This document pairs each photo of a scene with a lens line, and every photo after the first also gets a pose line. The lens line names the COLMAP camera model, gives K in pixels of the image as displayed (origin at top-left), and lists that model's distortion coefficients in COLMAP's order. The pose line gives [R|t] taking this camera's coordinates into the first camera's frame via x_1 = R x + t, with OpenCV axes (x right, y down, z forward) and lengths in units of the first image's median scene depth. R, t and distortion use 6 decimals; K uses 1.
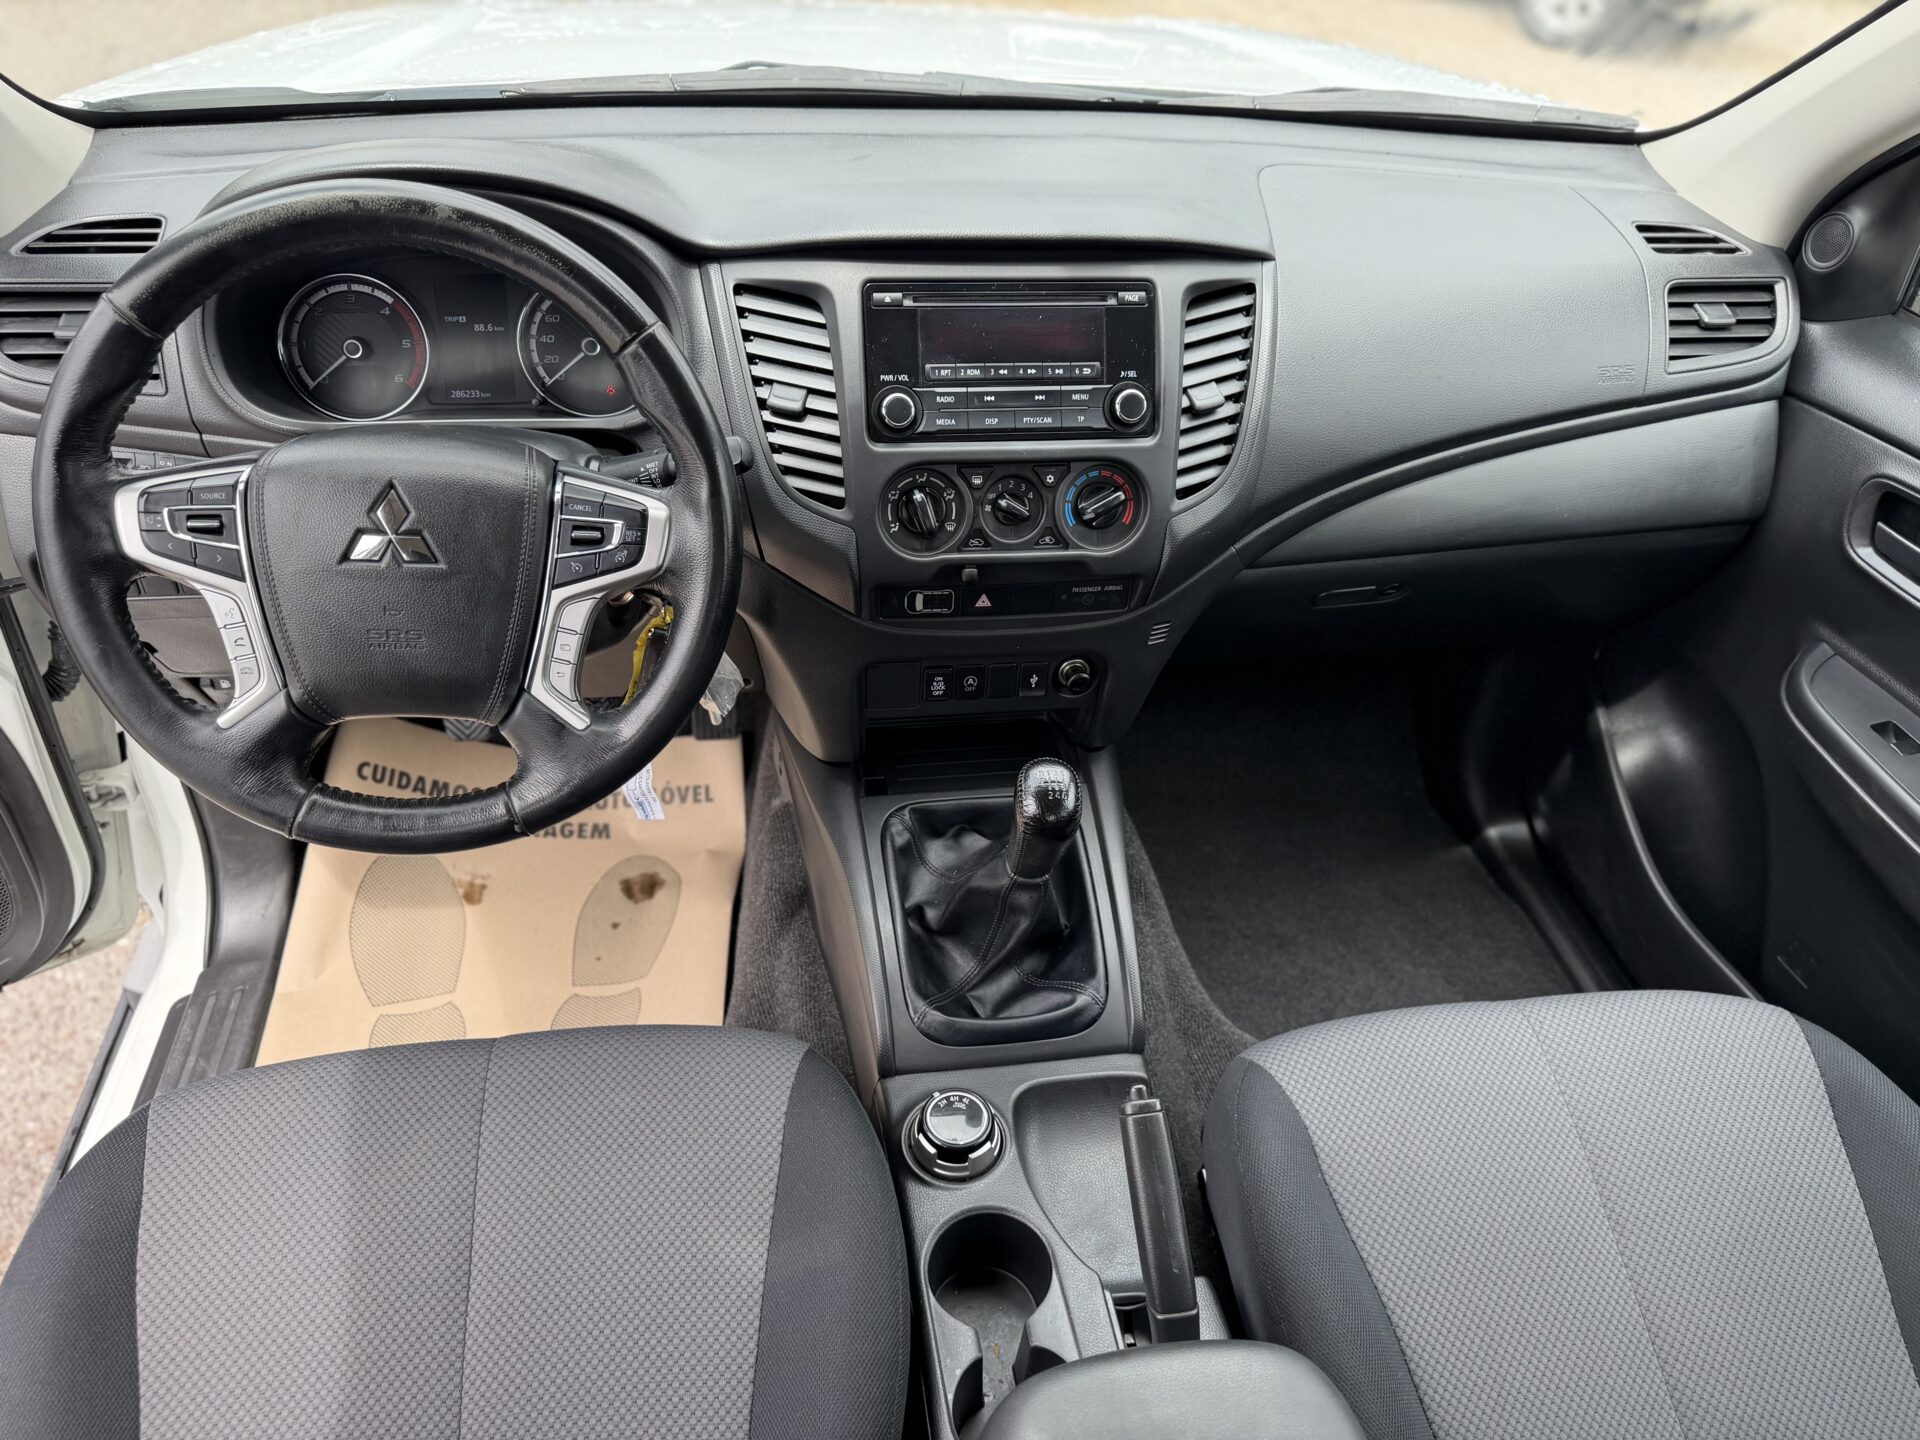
lens RADIAL K [[1357.9, 0, 957.3], [0, 1357.9, 718.0], [0, 0, 1]] dist [0.004207, -0.011161]
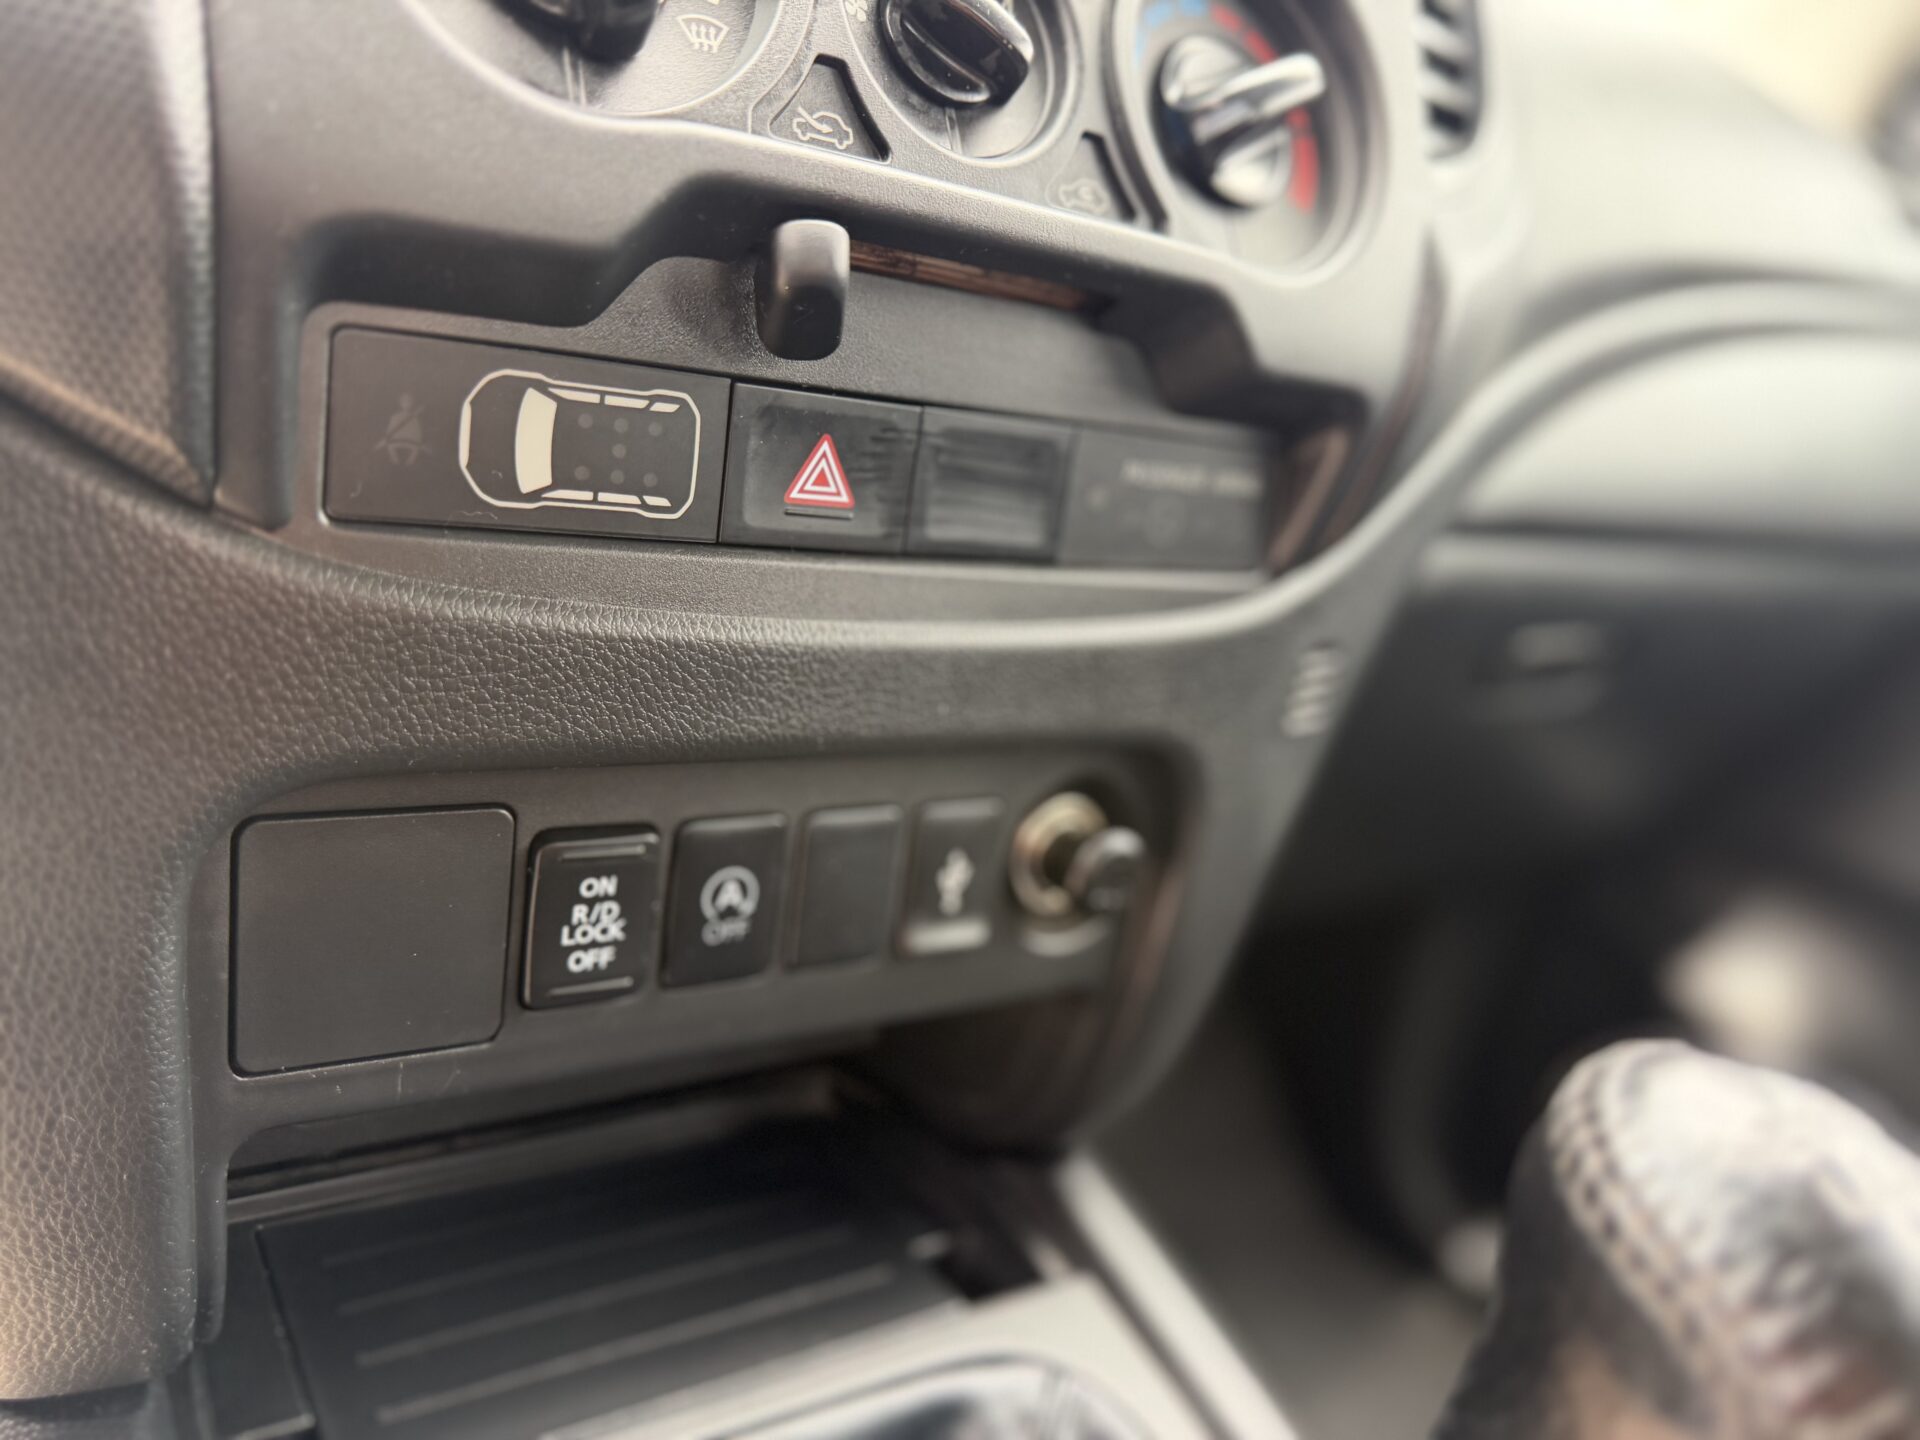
lens RADIAL K [[1357.9, 0, 957.5], [0, 1357.9, 722.5], [0, 0, 1]] dist [0.004207, -0.011161]
pose [[0.902926, -0.022484, 0.429207, -0.055471], [0.167944, 0.937692, -0.304184, 0.023568], [-0.395624, 0.346738, 0.850443, 0.774021]]
